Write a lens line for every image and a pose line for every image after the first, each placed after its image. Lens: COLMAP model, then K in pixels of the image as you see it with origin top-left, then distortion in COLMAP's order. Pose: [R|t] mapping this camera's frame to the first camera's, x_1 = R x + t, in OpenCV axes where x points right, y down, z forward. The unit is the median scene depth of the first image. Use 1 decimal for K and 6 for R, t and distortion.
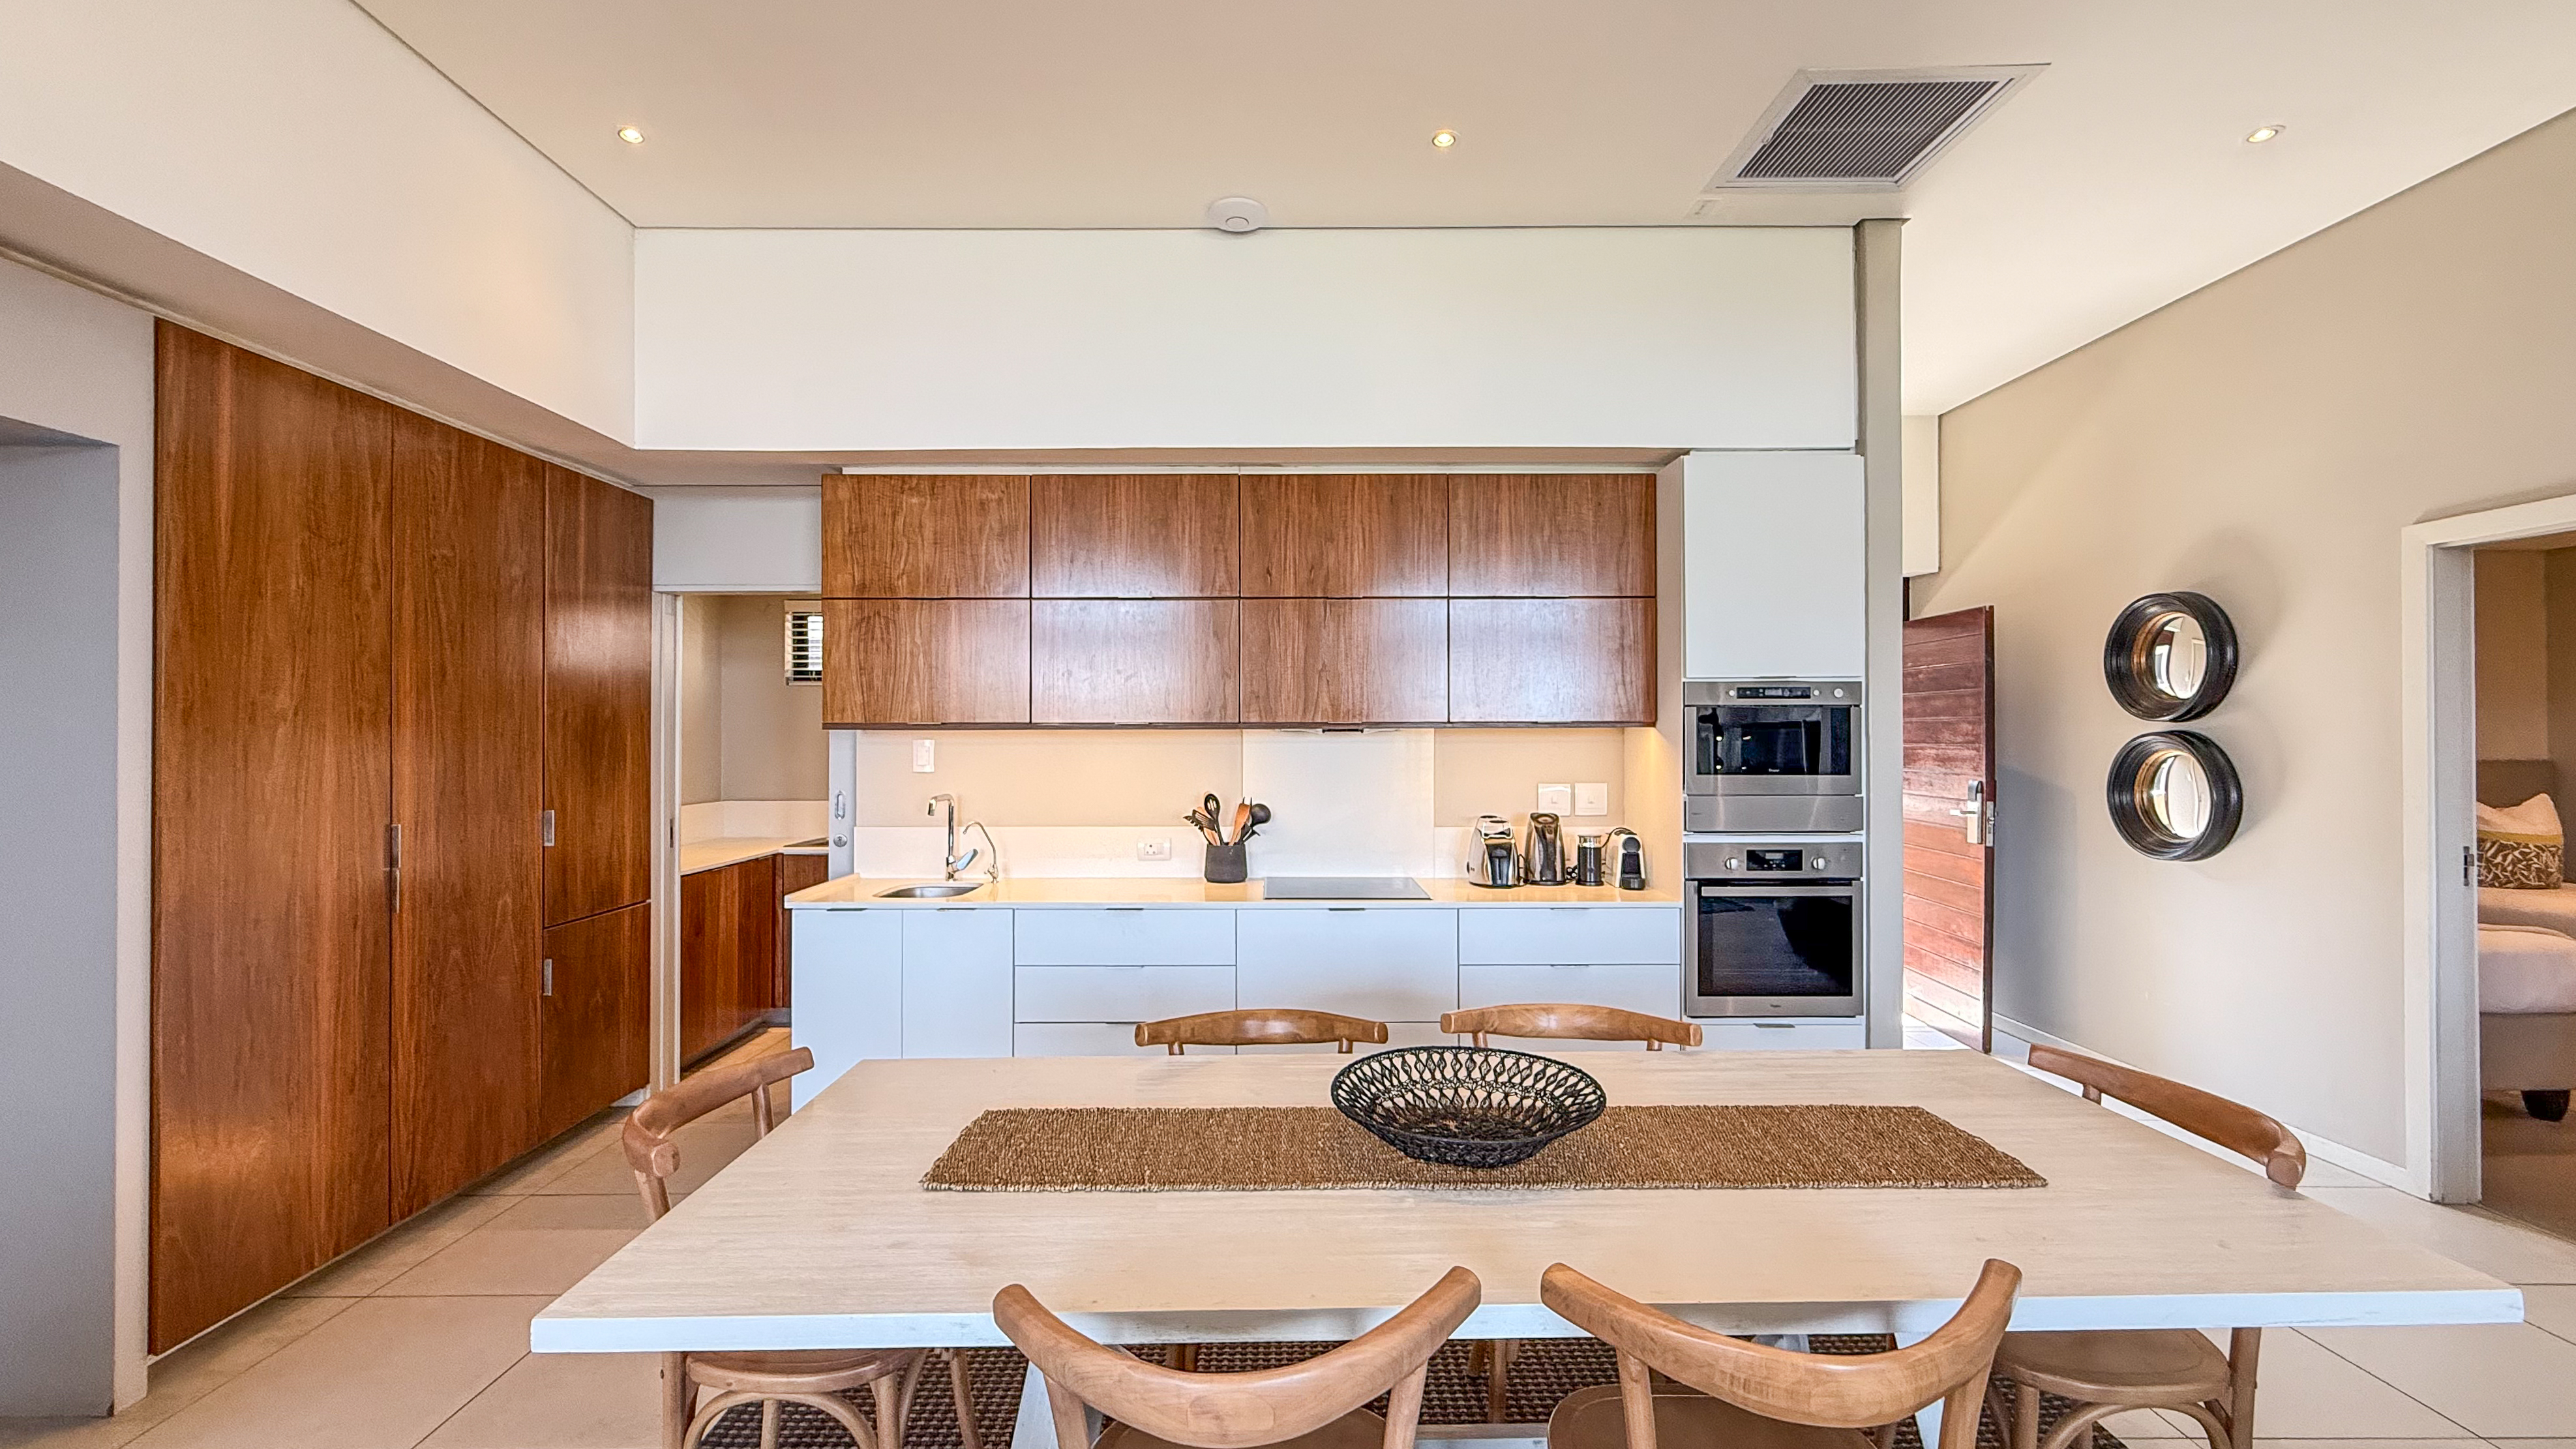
lens RADIAL K [[1046.8, 0, 1282.4], [0, 1046.8, 719.7], [0, 0, 1]] dist [0.000260, 0.000283]
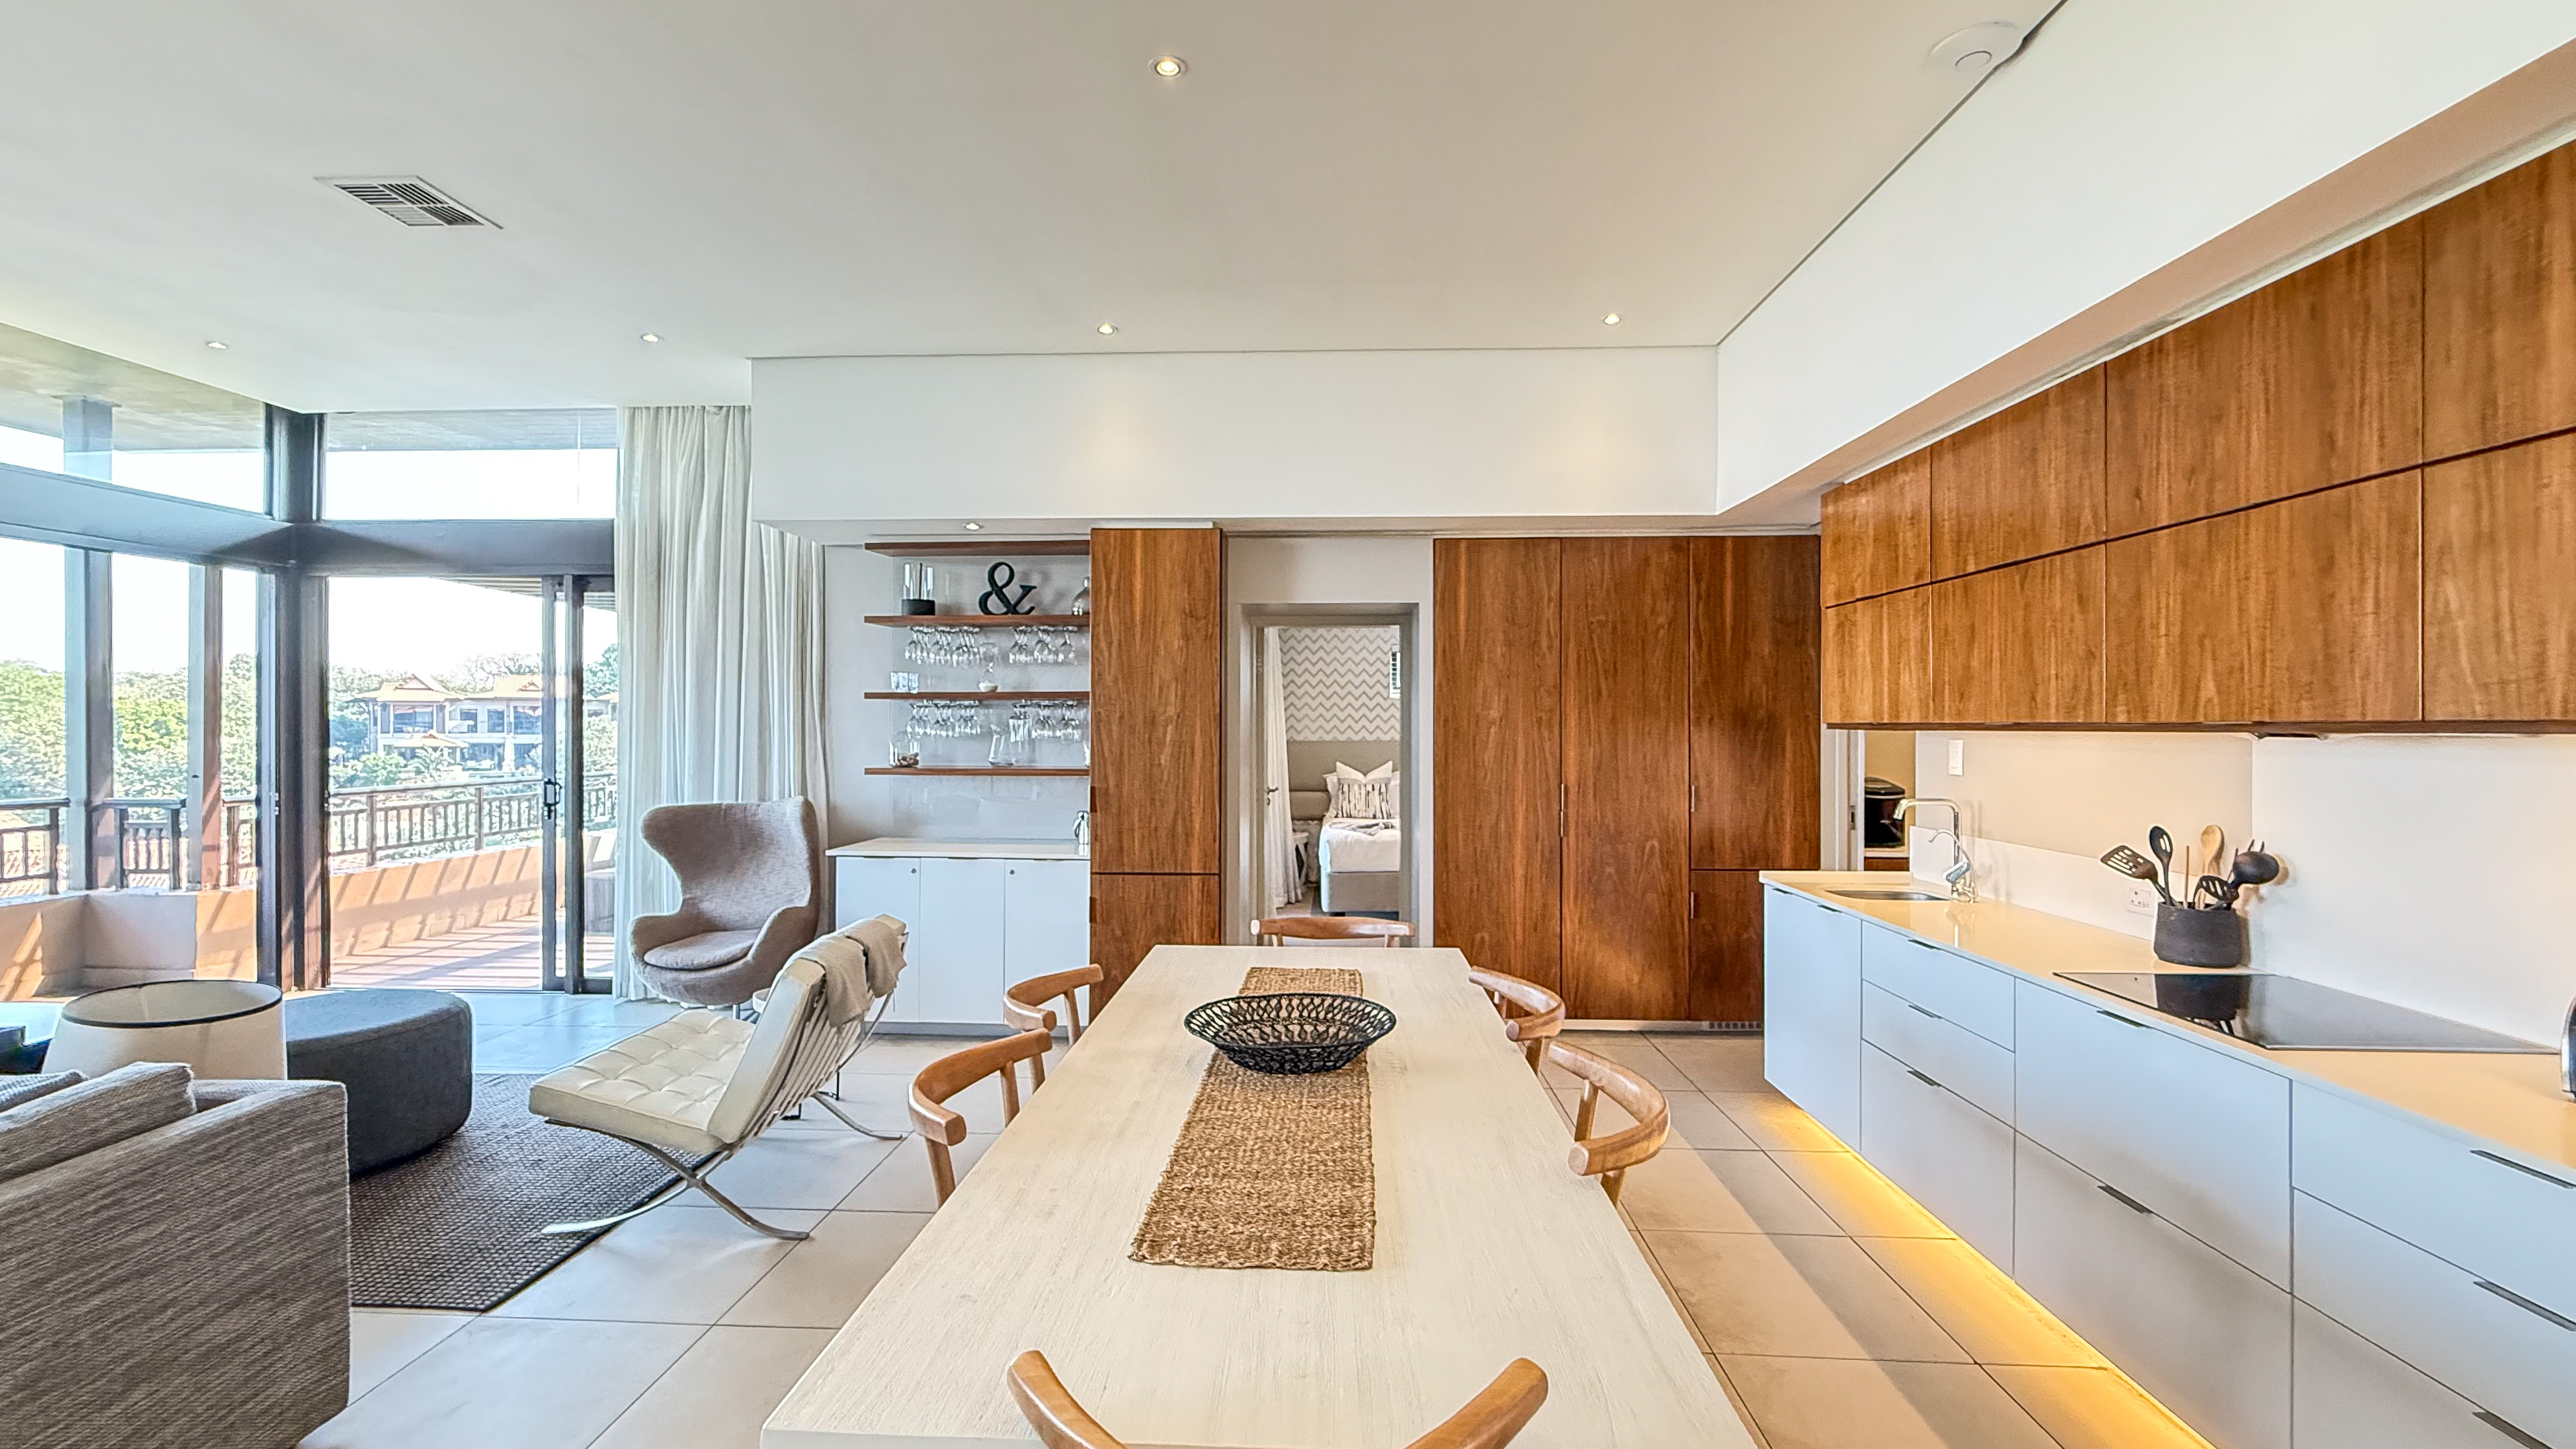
lens RADIAL K [[1037.3, 0, 1284.5], [0, 1037.3, 726.6], [0, 0, 1]] dist [-0.000059, 0.000144]
pose [[-0.053112, 0.002325, -0.998586, 0.670802], [0.012617, 0.999919, 0.001657, -0.002392], [0.998509, -0.012511, -0.053137, 0.497215]]
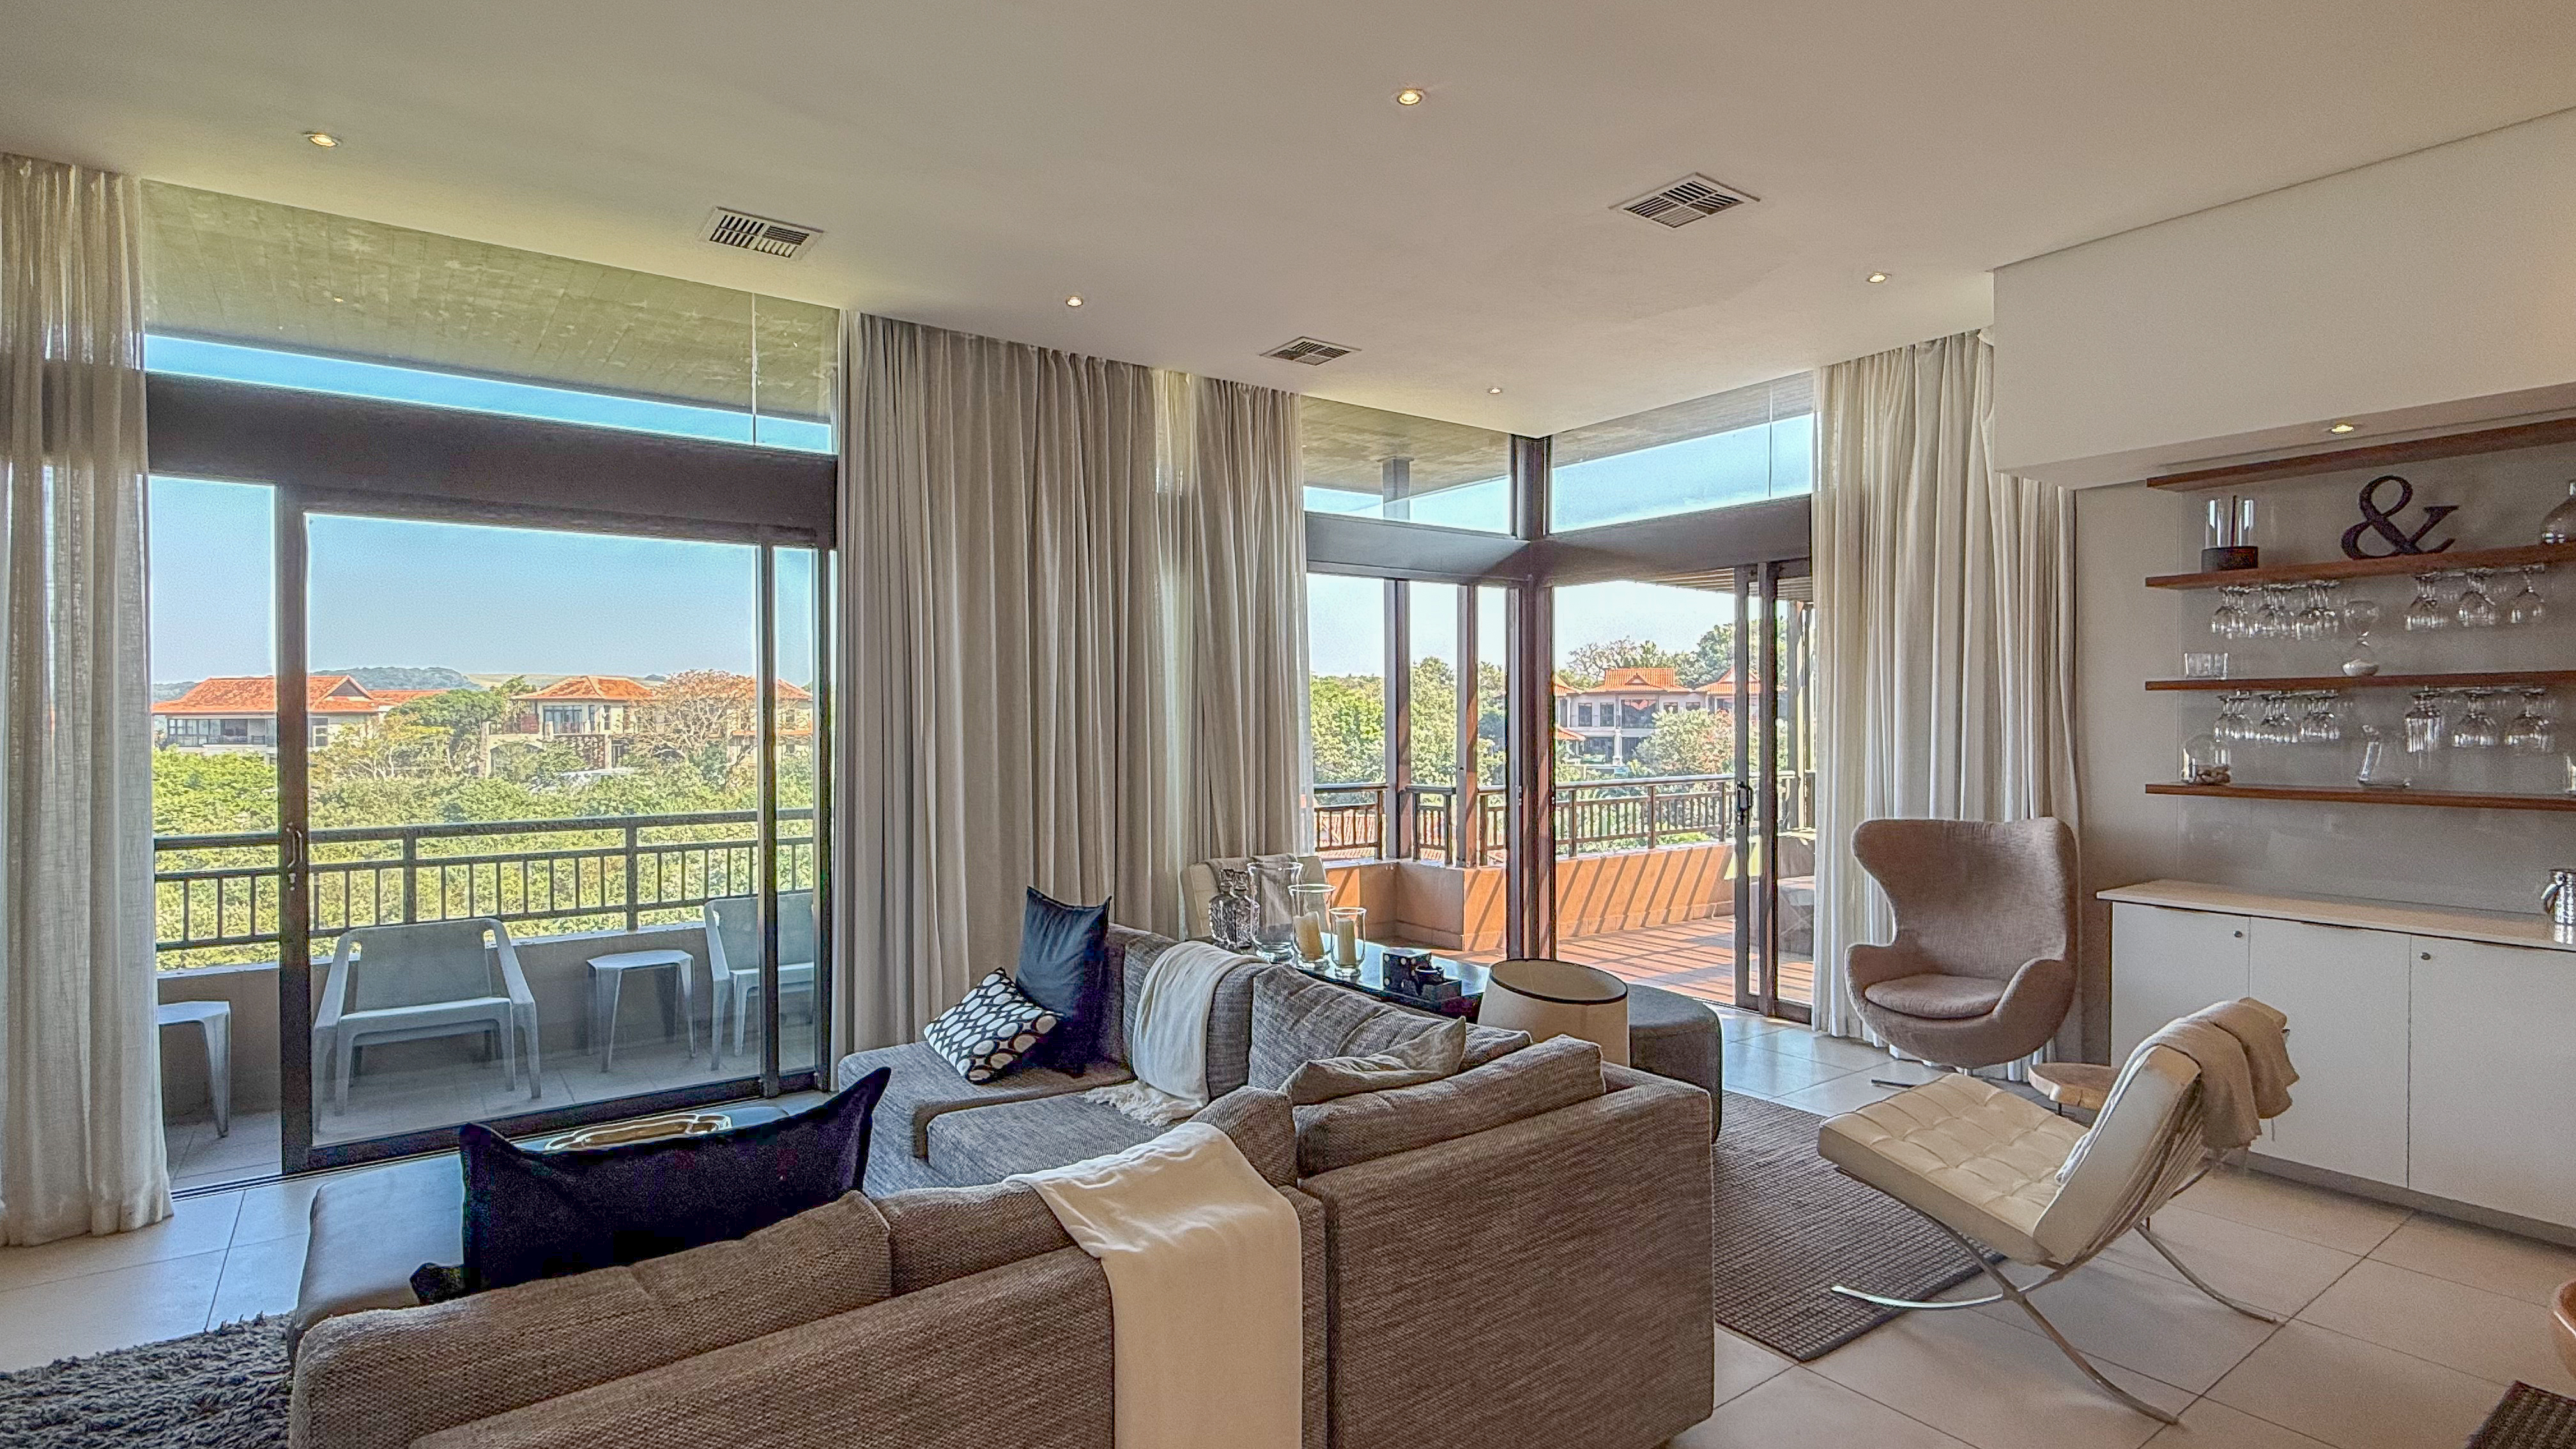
lens RADIAL K [[1251.4, 0, 1288.0], [0, 1251.4, 724.5], [0, 0, 1]] dist [0.000076, 0.000720]
pose [[-0.812300, 0.006000, -0.583209, 0.719816], [0.011571, 0.999916, -0.005830, -0.013106], [0.583125, -0.011484, -0.812301, 0.373113]]
